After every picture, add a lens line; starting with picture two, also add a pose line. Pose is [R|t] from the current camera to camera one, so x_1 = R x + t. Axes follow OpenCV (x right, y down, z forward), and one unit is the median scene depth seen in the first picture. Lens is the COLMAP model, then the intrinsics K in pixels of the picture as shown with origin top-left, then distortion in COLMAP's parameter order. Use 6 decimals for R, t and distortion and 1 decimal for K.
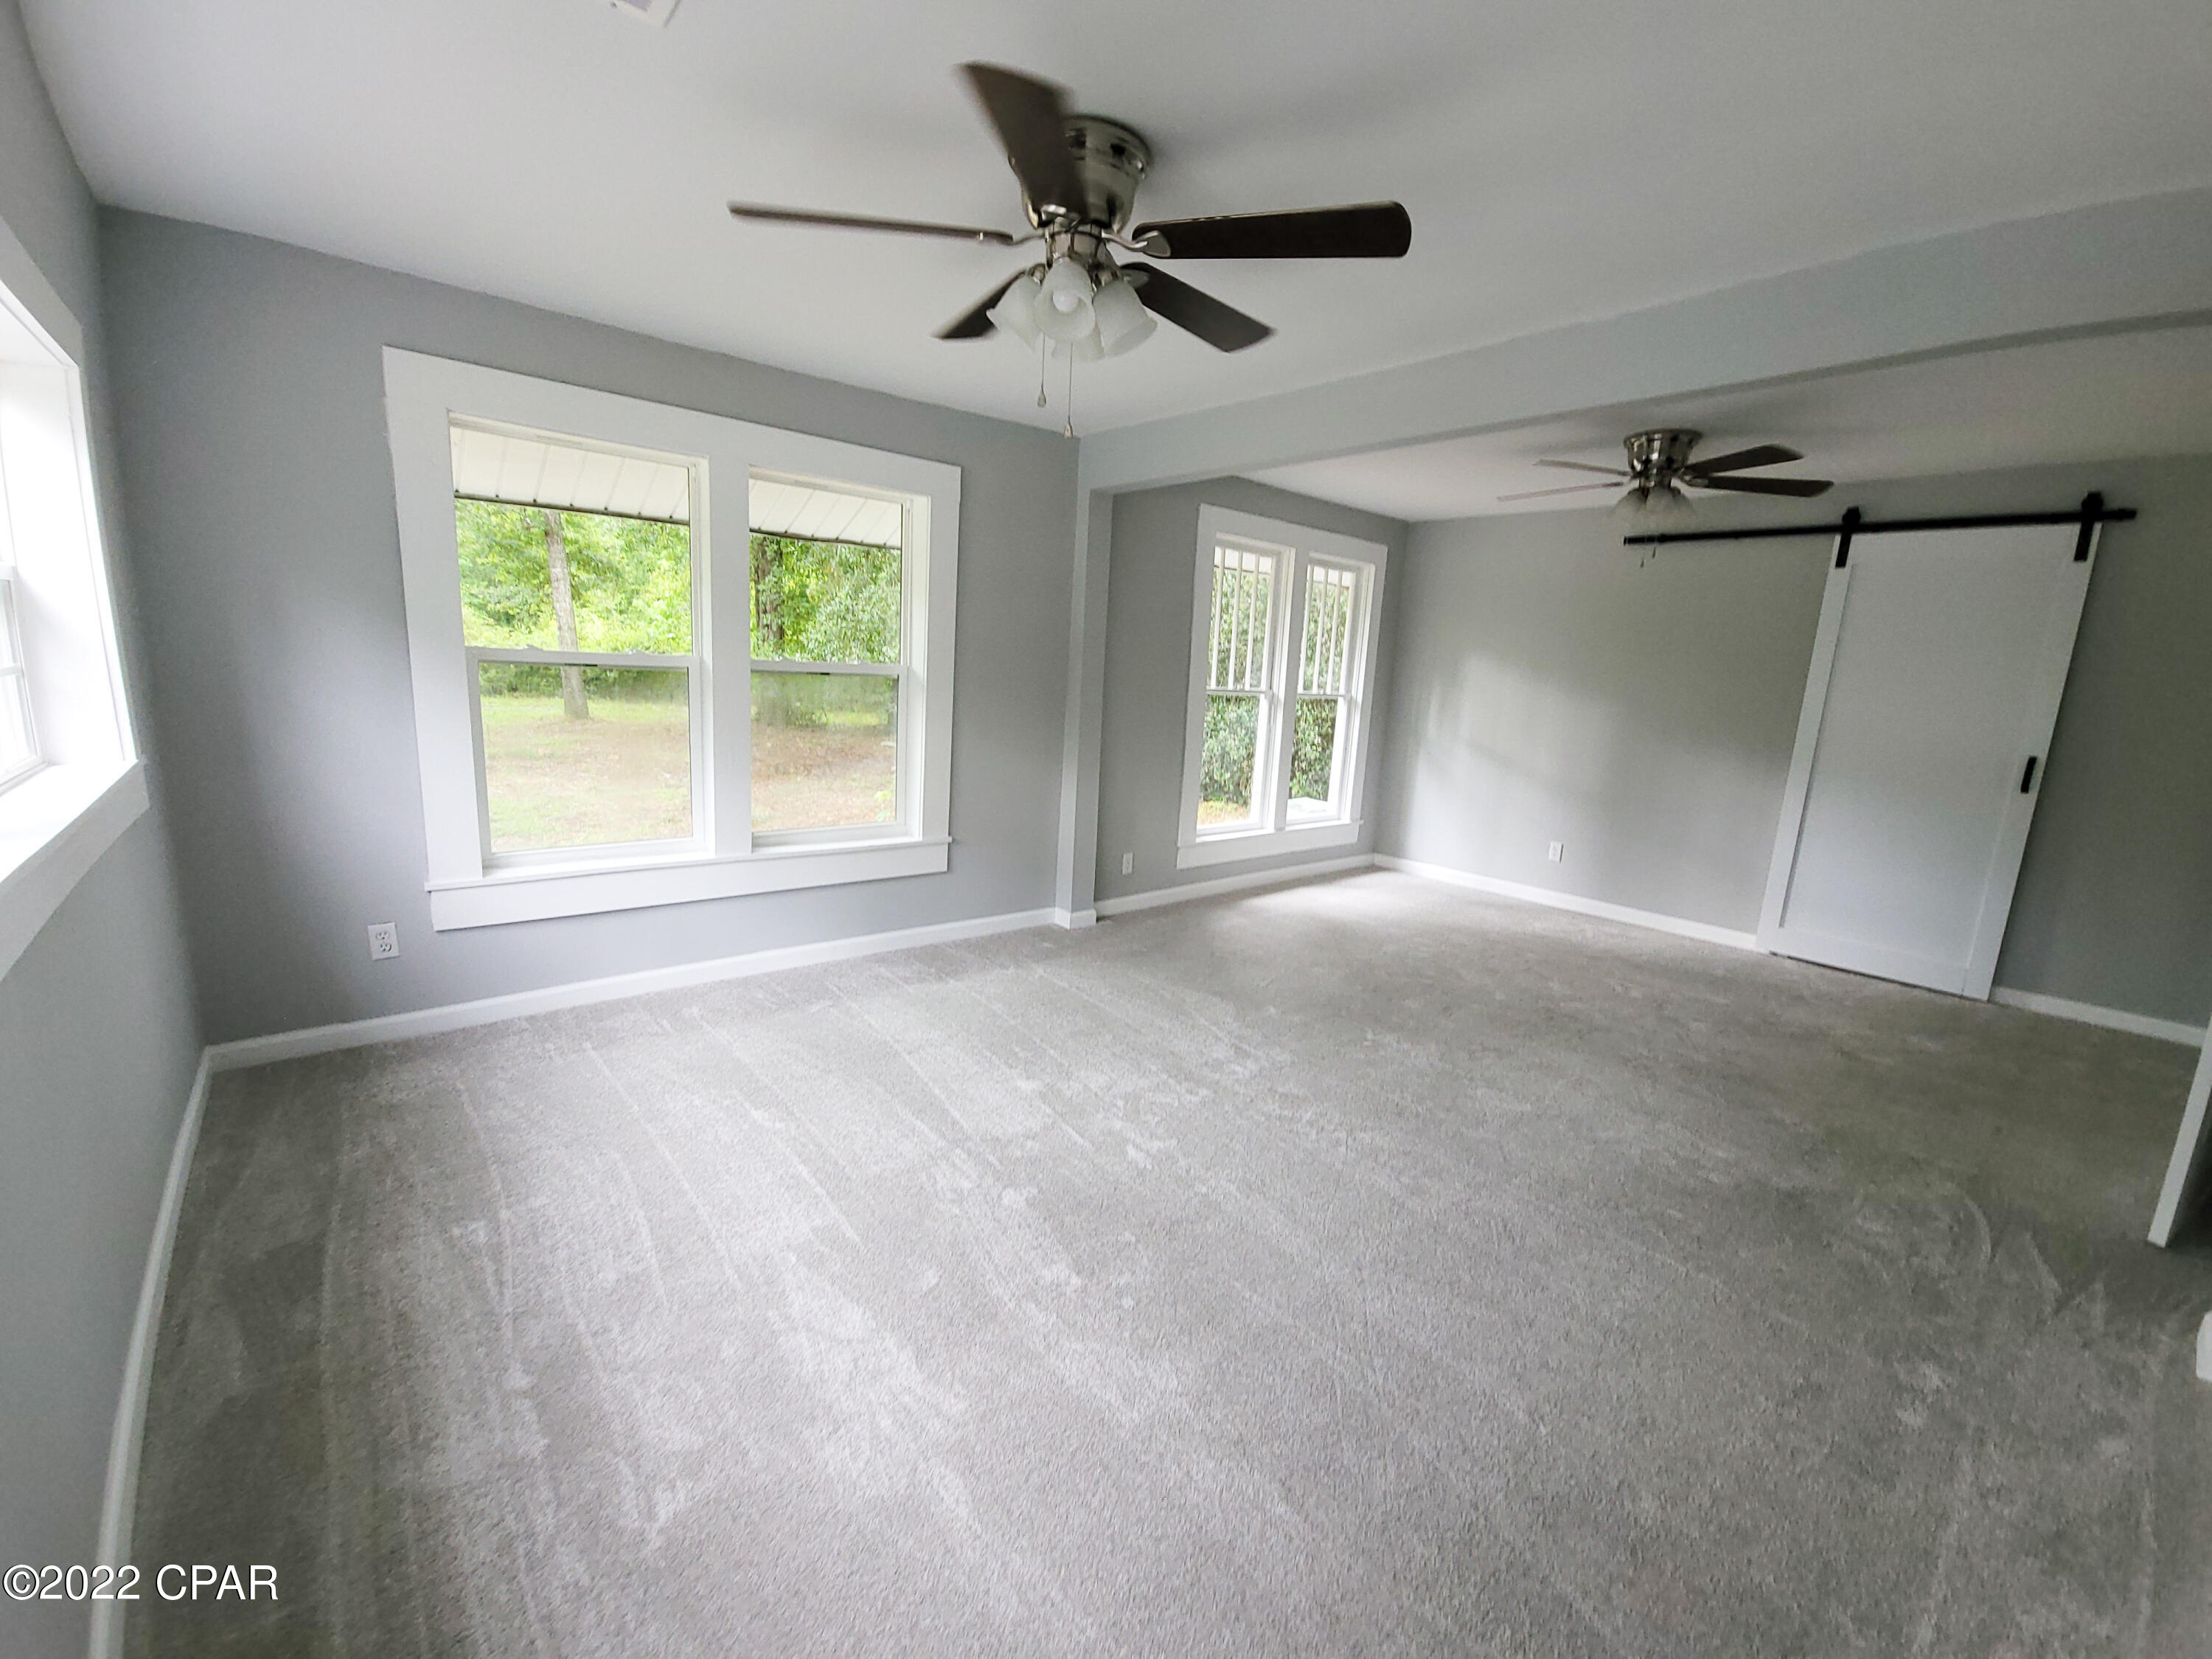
lens RADIAL K [[899.2, 0, 1105.4], [0, 899.2, 825.6], [0, 0, 1]] dist [0.005880, -0.005421]
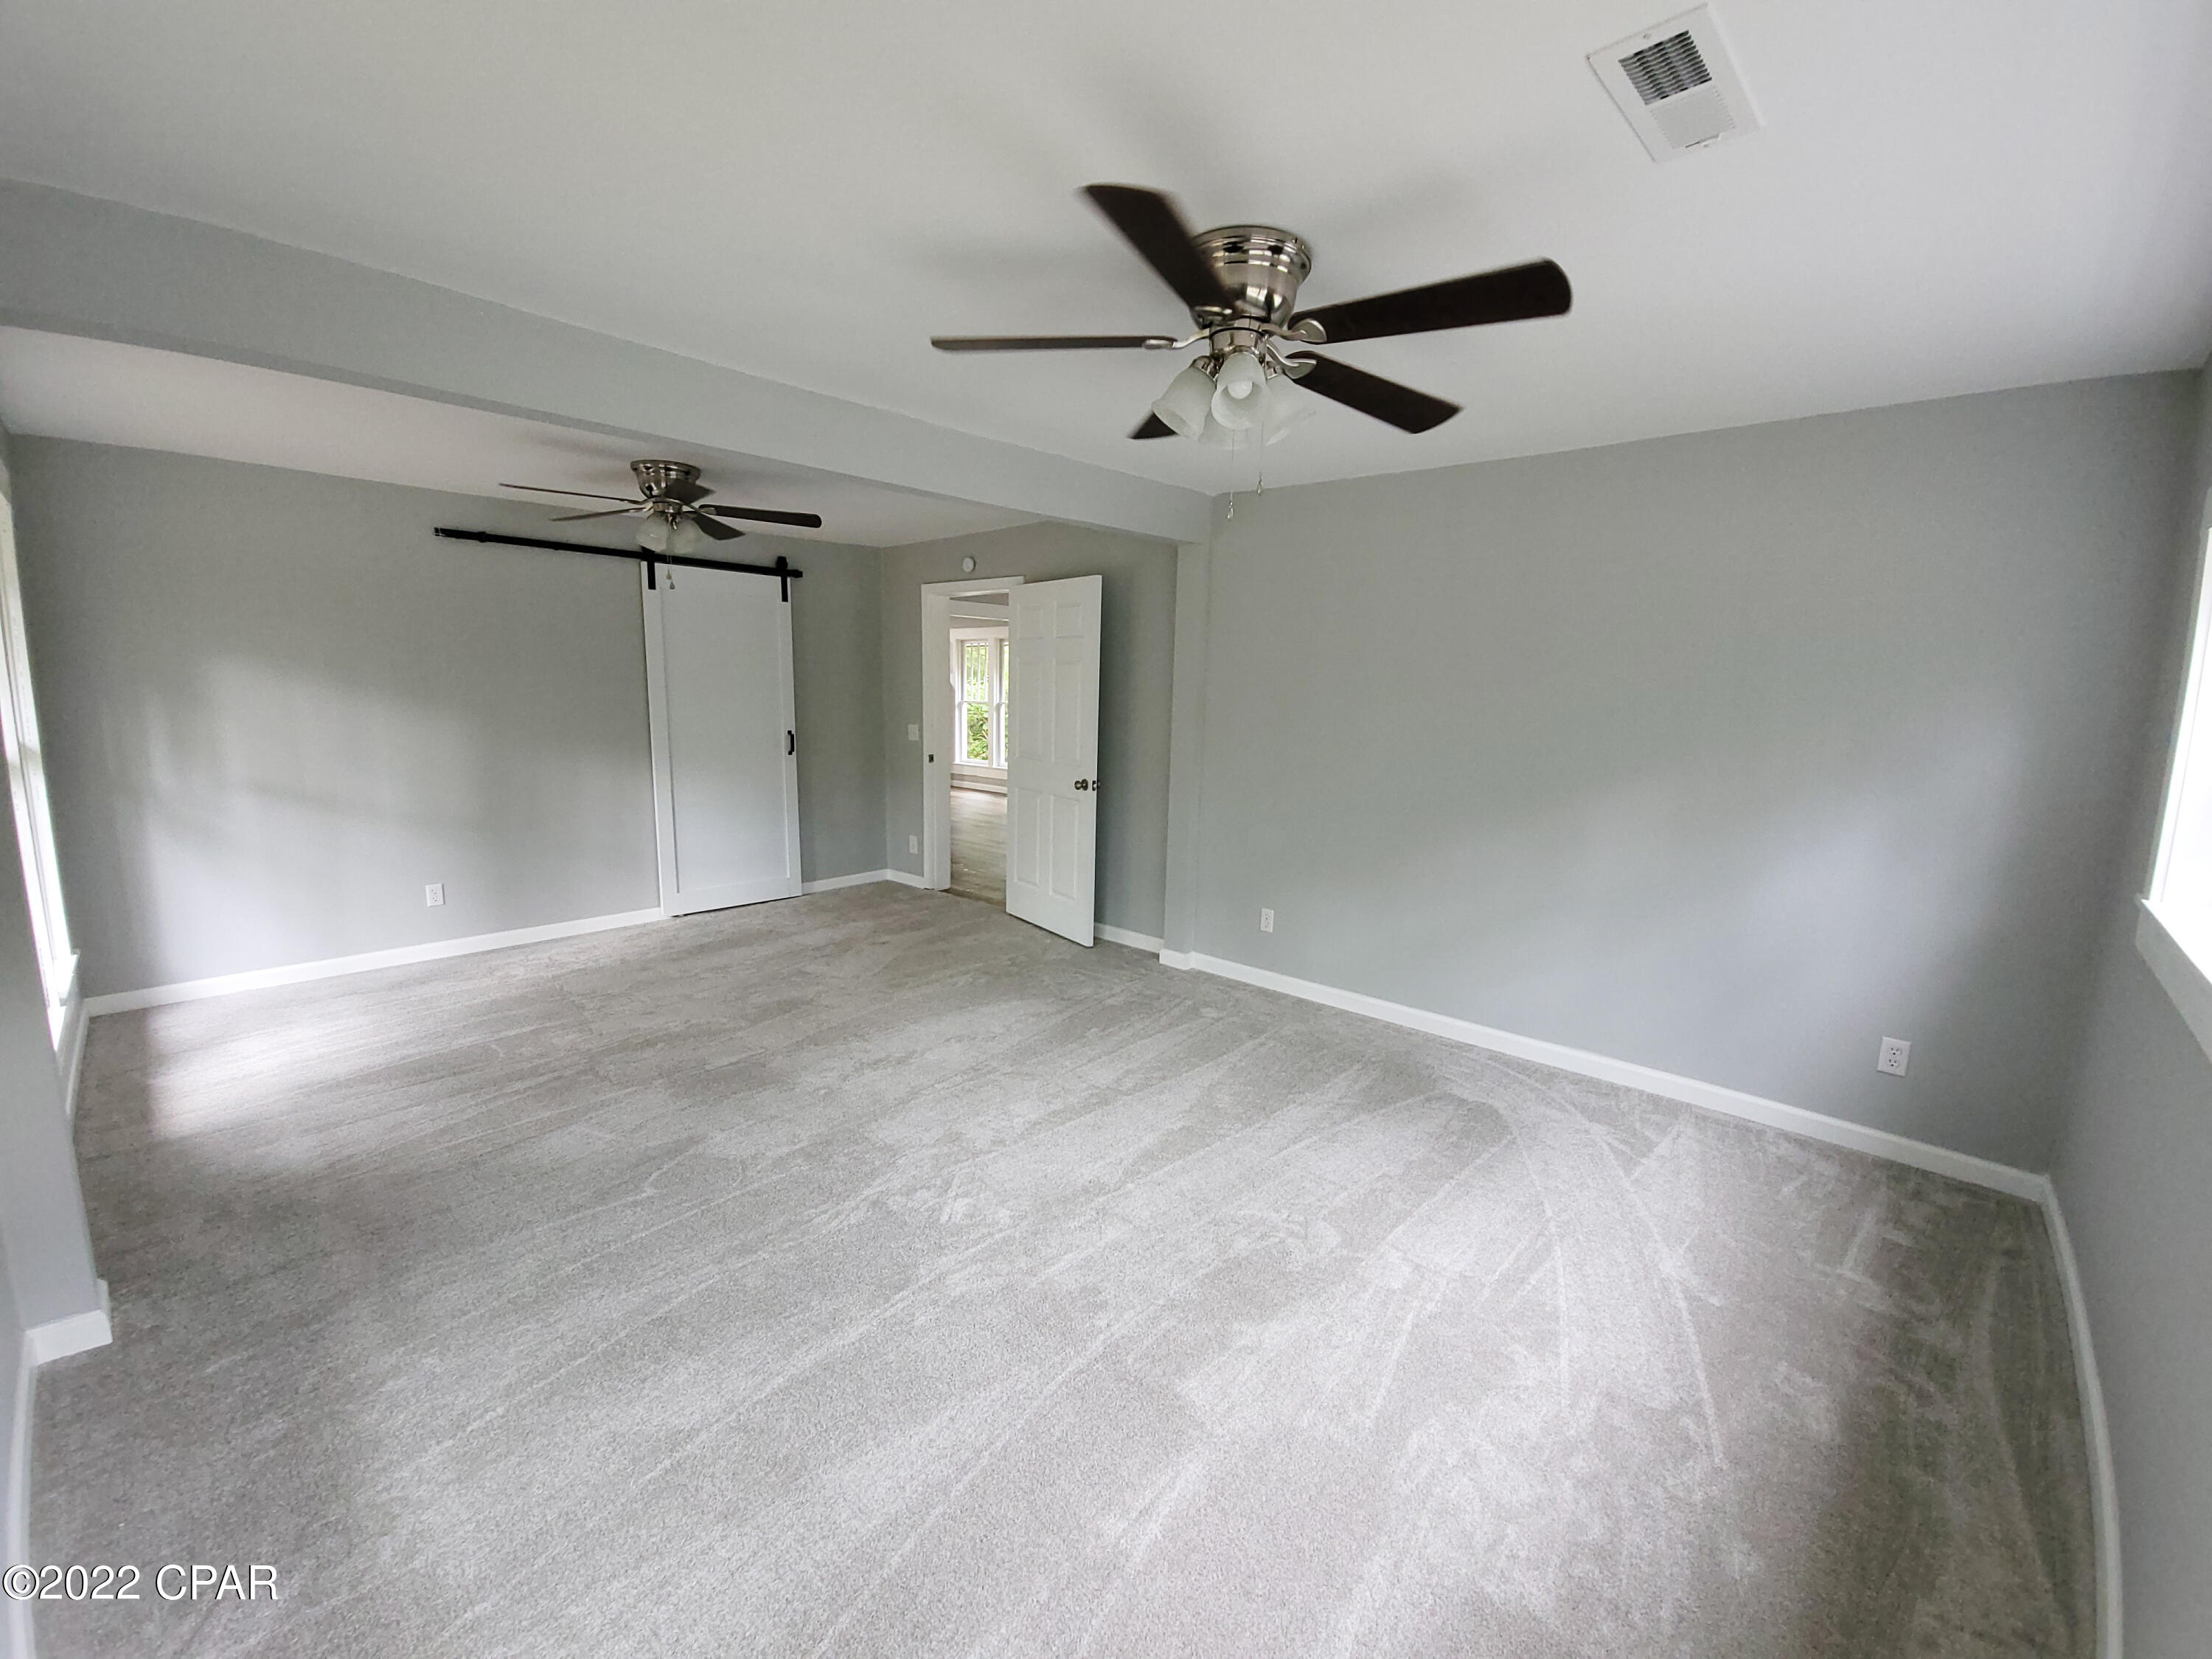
lens RADIAL K [[899.2, 0, 1107.0], [0, 899.2, 830.2], [0, 0, 1]] dist [0.005880, -0.005421]
pose [[-0.083568, -0.203557, 0.975490, -0.490730], [0.163690, 0.962813, 0.214935, -0.144821], [-0.982966, 0.177639, -0.047140, 0.550543]]
